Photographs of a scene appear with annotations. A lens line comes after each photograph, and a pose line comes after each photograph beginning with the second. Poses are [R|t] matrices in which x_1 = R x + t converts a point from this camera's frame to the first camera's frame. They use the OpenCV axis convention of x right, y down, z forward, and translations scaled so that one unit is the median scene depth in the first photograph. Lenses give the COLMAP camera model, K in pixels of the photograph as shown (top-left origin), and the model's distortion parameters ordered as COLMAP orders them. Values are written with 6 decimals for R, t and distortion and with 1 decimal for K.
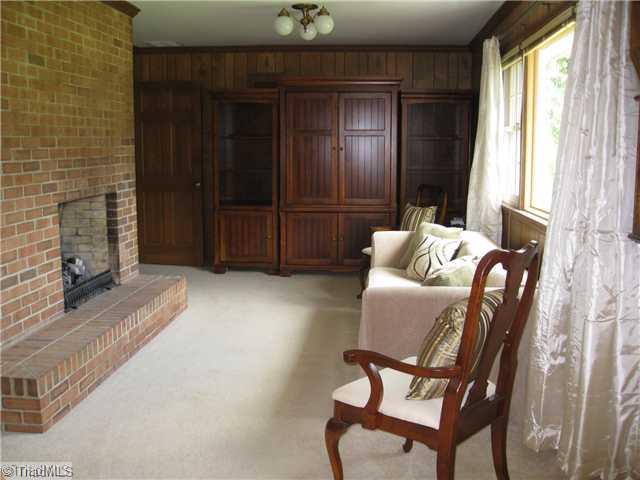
lens RADIAL K [[655.5, 0, 320.2], [0, 655.5, 241.0], [0, 0, 1]] dist [-0.115672, 0.000000]
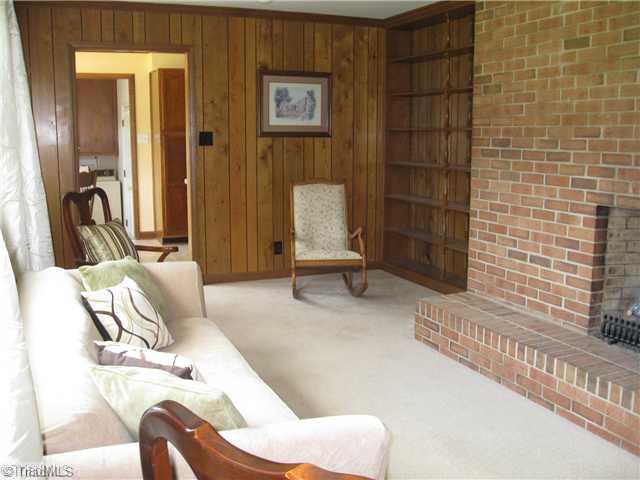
lens RADIAL K [[655.5, 0, 320.1], [0, 655.5, 239.7], [0, 0, 1]] dist [-0.115672, 0.000000]
pose [[-0.885378, 0.070220, -0.459537, 0.327523], [-0.069581, 0.957372, 0.280352, -0.242617], [0.459635, 0.280193, -0.842750, 1.675244]]
